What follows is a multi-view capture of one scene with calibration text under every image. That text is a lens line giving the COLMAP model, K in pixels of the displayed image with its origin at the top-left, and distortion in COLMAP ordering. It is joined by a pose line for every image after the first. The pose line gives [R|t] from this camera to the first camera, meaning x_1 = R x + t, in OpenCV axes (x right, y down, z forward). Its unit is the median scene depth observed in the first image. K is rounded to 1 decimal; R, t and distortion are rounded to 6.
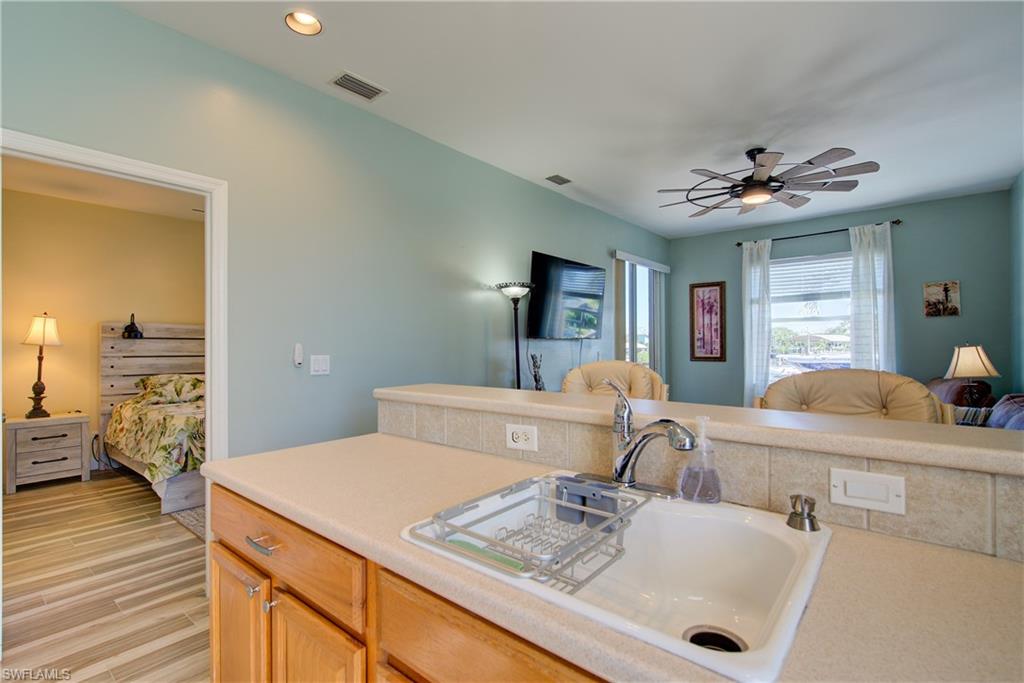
lens RADIAL K [[474.3, 0, 510.9], [0, 474.3, 344.2], [0, 0, 1]] dist [-0.002011, -0.000196]
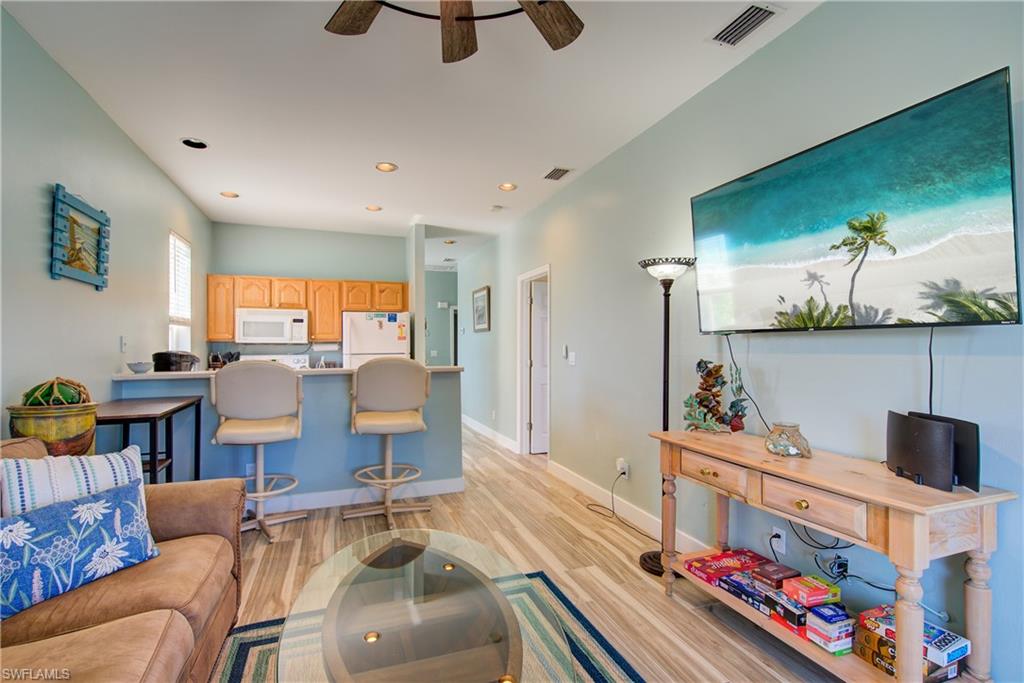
lens RADIAL K [[474.3, 0, 510.9], [0, 474.3, 344.2], [0, 0, 1]] dist [-0.002011, -0.000196]
pose [[-0.499886, -0.002840, -0.866086, 0.477885], [0.006372, 0.999955, -0.006957, 0.001526], [0.866068, -0.008996, -0.499846, 0.731744]]
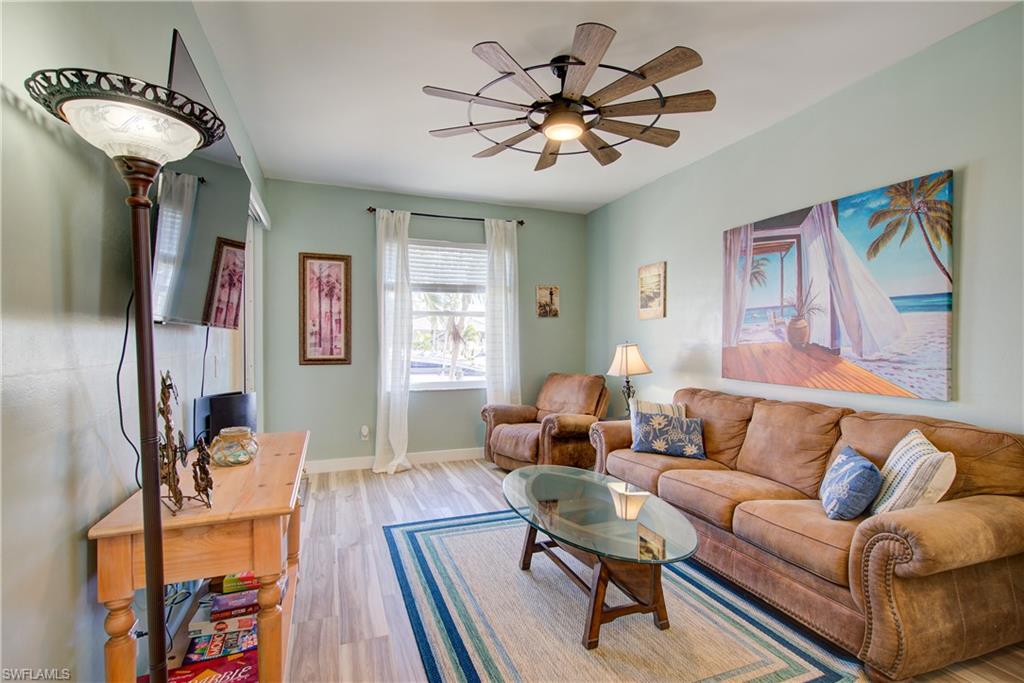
lens RADIAL K [[474.3, 0, 510.9], [0, 474.3, 344.2], [0, 0, 1]] dist [-0.002011, -0.000196]
pose [[0.490481, 0.001244, 0.871451, -0.073150], [-0.009150, 0.999951, 0.003722, 0.000088], [-0.871404, -0.009799, 0.490468, 0.438645]]
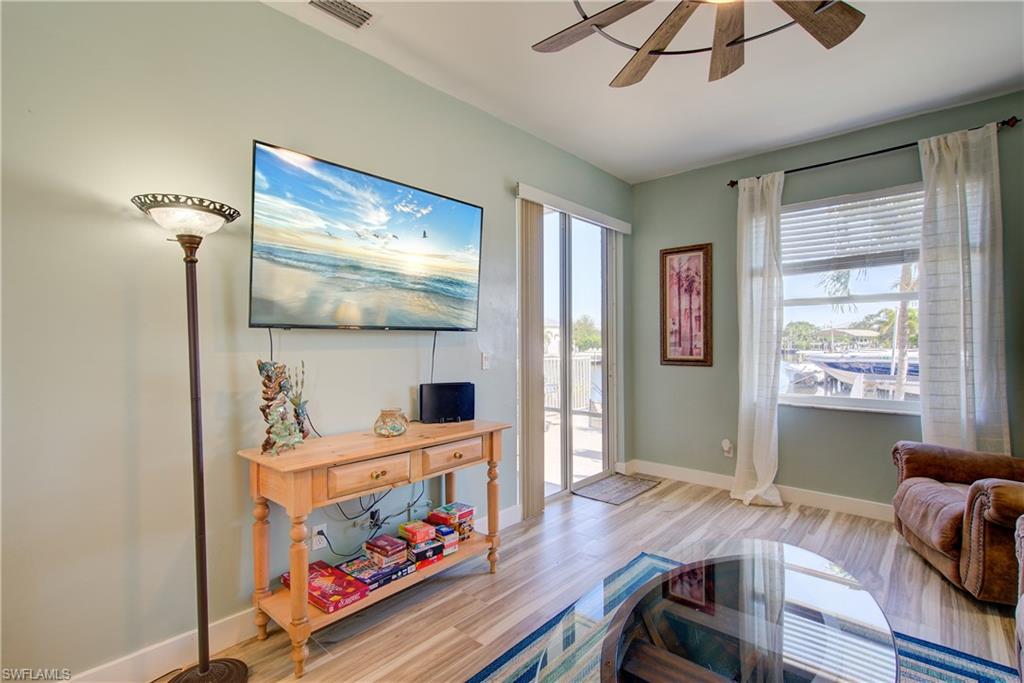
lens RADIAL K [[474.3, 0, 510.9], [0, 474.3, 344.2], [0, 0, 1]] dist [-0.002011, -0.000196]
pose [[0.999452, 0.002169, -0.033036, 0.207909], [-0.001798, 0.999935, 0.011271, -0.001012], [0.033058, -0.011205, 0.999391, 0.356535]]
